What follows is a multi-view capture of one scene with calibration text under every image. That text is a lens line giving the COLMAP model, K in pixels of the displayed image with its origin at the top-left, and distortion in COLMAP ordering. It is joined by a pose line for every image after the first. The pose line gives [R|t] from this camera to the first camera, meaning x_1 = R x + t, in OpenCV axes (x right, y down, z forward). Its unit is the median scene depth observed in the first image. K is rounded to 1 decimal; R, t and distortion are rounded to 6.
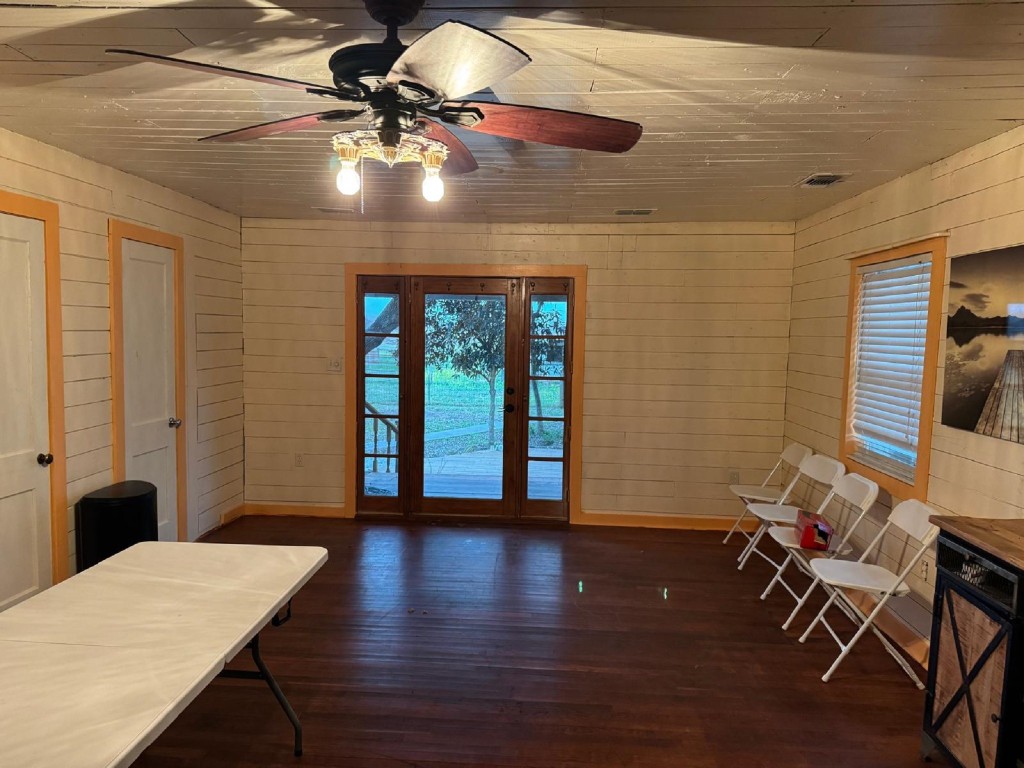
lens RADIAL K [[729.9, 0, 514.5], [0, 729.9, 380.2], [0, 0, 1]] dist [0.086568, -0.086917]
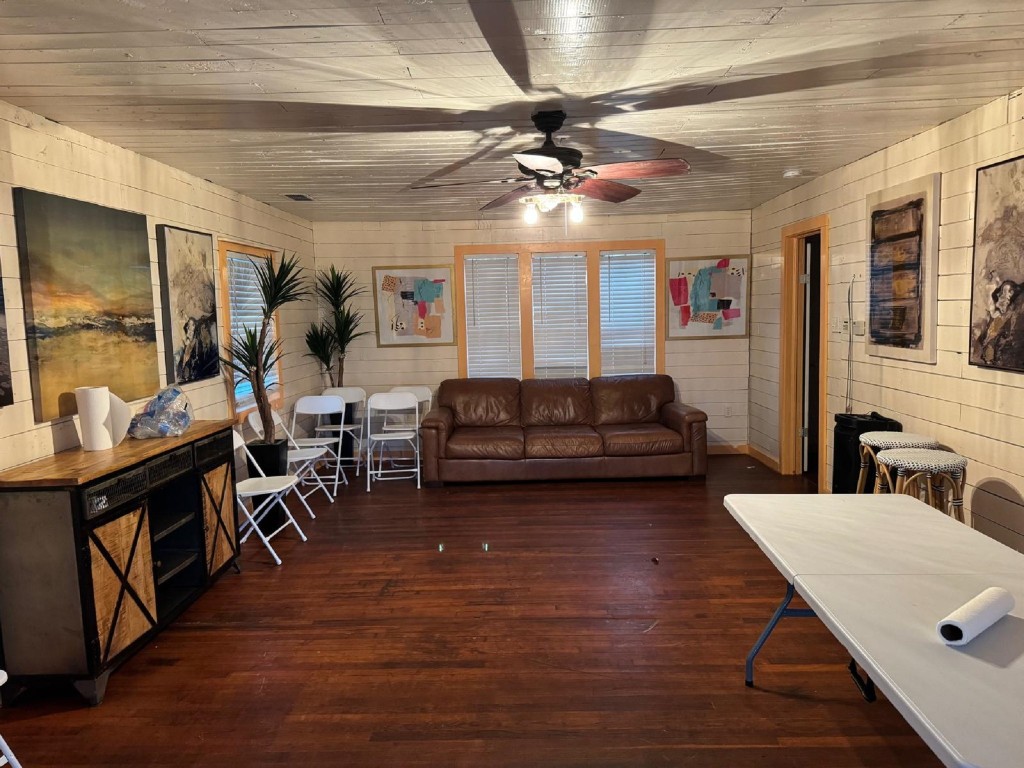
lens RADIAL K [[729.9, 0, 514.5], [0, 729.9, 380.2], [0, 0, 1]] dist [0.086568, -0.086917]
pose [[-0.999527, 0.007131, -0.029904, -0.015814], [0.001995, 0.985720, 0.168382, -0.147715], [0.030678, 0.168243, -0.985268, 2.403956]]
